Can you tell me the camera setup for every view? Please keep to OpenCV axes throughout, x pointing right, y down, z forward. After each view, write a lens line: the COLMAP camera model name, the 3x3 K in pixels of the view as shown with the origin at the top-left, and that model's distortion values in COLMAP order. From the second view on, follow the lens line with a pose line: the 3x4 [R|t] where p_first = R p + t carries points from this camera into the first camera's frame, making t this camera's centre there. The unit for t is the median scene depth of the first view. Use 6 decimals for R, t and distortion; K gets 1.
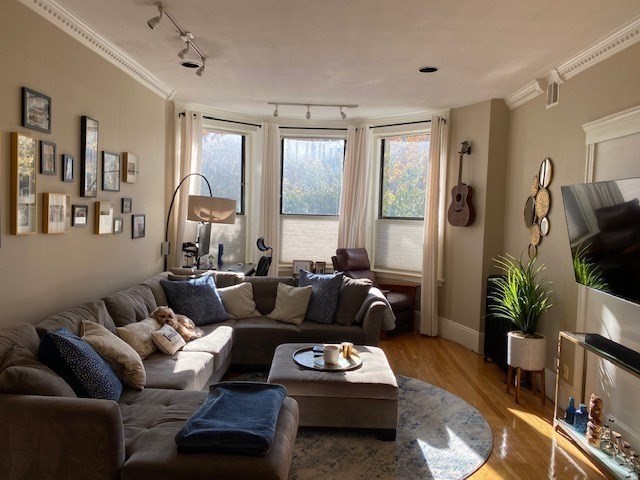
lens RADIAL K [[487.2, 0, 317.1], [0, 487.2, 236.1], [0, 0, 1]] dist [0.029486, -0.049078]
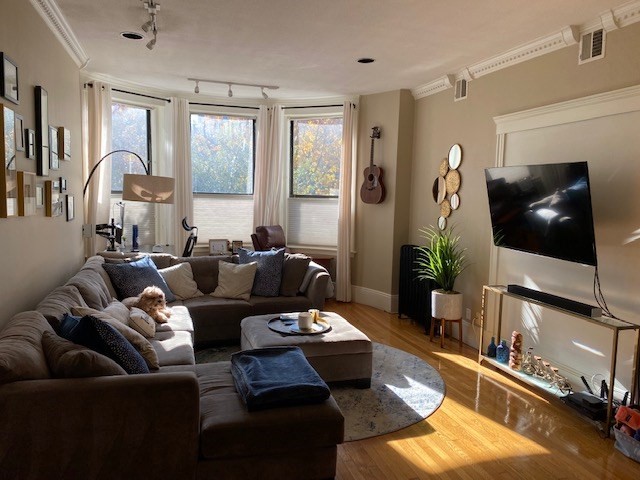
lens RADIAL K [[487.2, 0, 323.6], [0, 487.2, 244.1], [0, 0, 1]] dist [0.029486, -0.049078]
pose [[0.947605, -0.041119, 0.316788, -0.209433], [0.022308, 0.997778, 0.062780, 0.001561], [-0.318665, -0.052424, 0.946417, -0.032539]]
